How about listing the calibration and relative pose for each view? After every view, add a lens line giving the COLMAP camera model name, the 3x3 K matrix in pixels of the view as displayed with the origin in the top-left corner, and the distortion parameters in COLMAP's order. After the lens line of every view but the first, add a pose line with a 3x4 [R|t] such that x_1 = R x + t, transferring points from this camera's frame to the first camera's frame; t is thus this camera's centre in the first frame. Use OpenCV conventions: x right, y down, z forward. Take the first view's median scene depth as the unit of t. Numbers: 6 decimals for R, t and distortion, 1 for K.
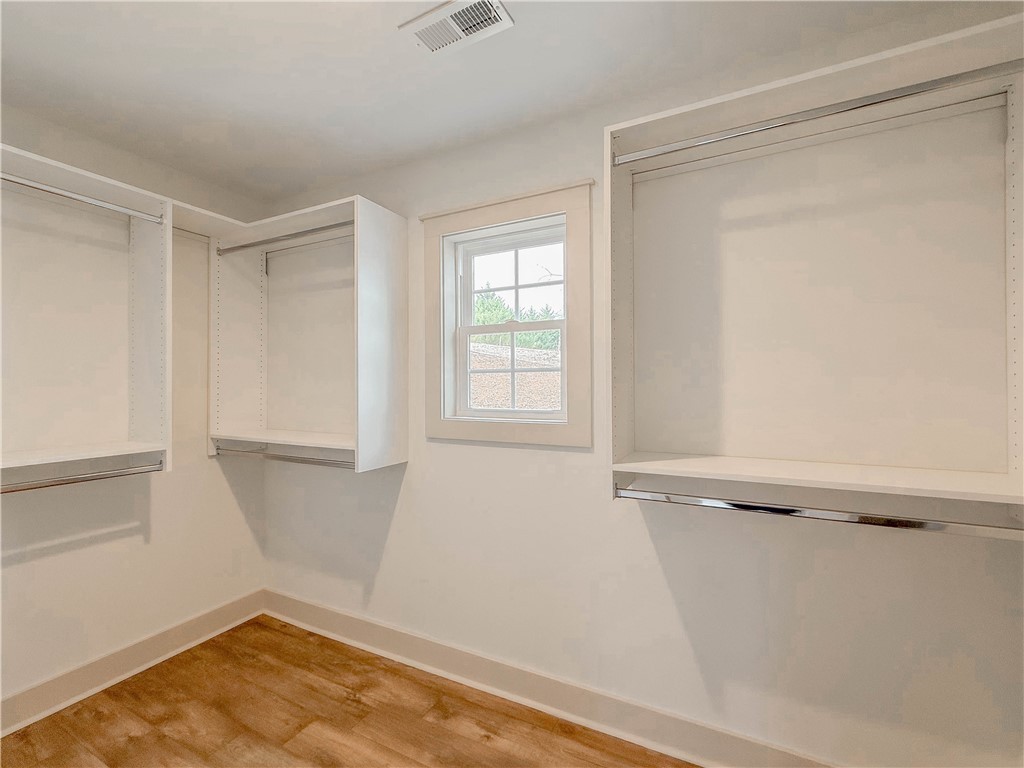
lens RADIAL K [[449.3, 0, 507.9], [0, 449.3, 385.5], [0, 0, 1]] dist [-0.000324, -0.000143]
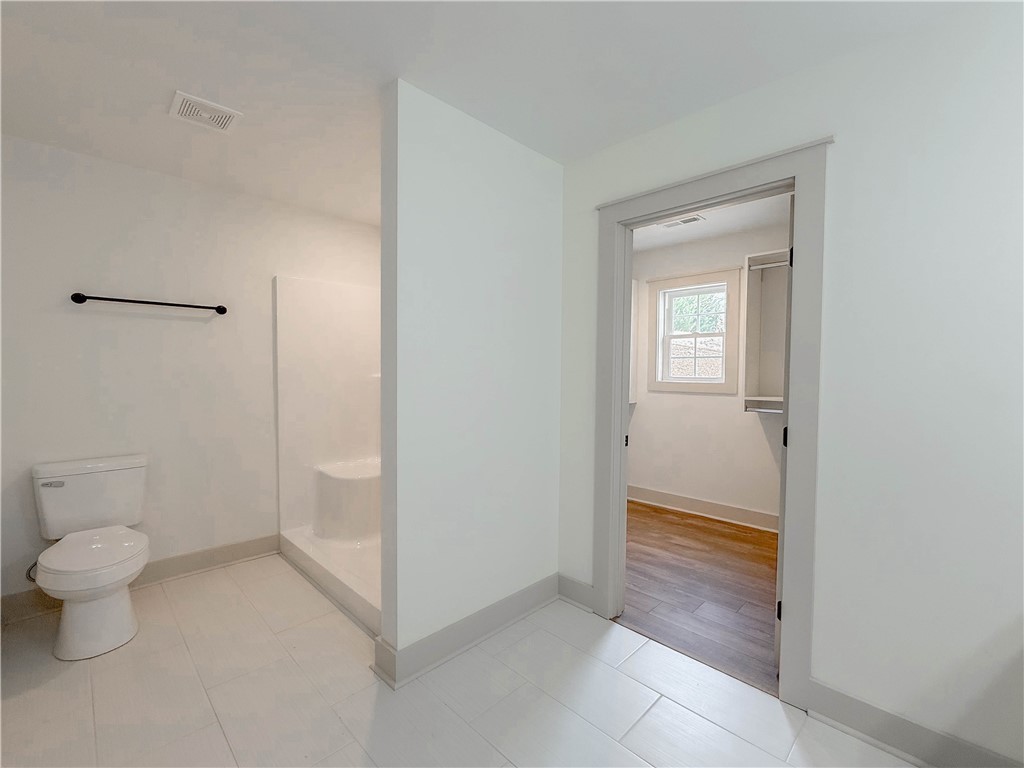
lens RADIAL K [[449.3, 0, 507.9], [0, 449.3, 385.5], [0, 0, 1]] dist [-0.000324, -0.000143]
pose [[0.947243, 0.022083, -0.319754, -0.133398], [-0.010186, 0.999194, 0.038830, 0.021427], [0.320354, -0.033525, 0.946704, -1.124229]]
